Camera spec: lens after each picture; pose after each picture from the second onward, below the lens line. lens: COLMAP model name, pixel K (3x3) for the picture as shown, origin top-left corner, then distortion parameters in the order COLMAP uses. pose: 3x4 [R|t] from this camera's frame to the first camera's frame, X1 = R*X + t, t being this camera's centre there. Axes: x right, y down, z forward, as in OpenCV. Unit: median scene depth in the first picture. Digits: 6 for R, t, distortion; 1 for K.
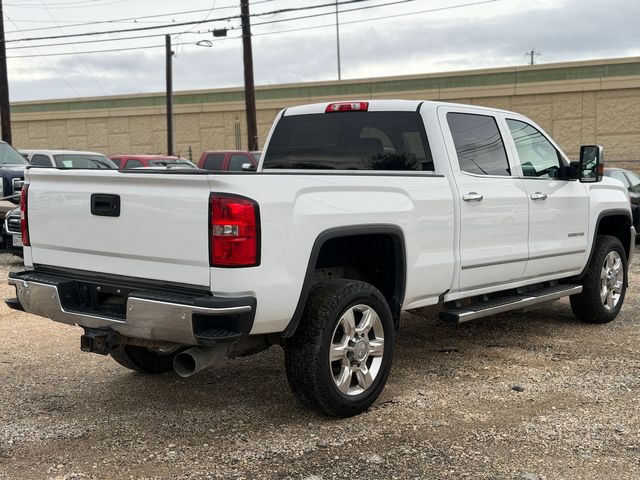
lens RADIAL K [[886.4, 0, 322.8], [0, 886.4, 267.5], [0, 0, 1]] dist [0.138498, -0.043206]
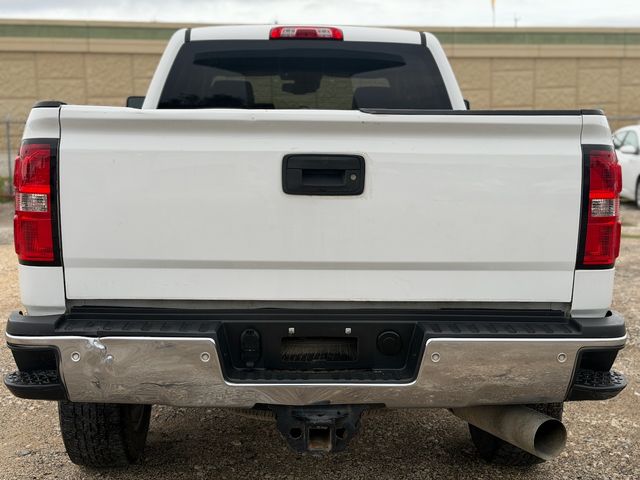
lens RADIAL K [[889.8, 0, 320.0], [0, 889.8, 240.0], [0, 0, 1]] dist [0.135381, -0.104777]
pose [[0.763777, -0.075219, 0.641083, -0.527333], [0.071686, 0.996928, 0.031565, -0.042738], [-0.641487, 0.021849, 0.766822, 0.527156]]
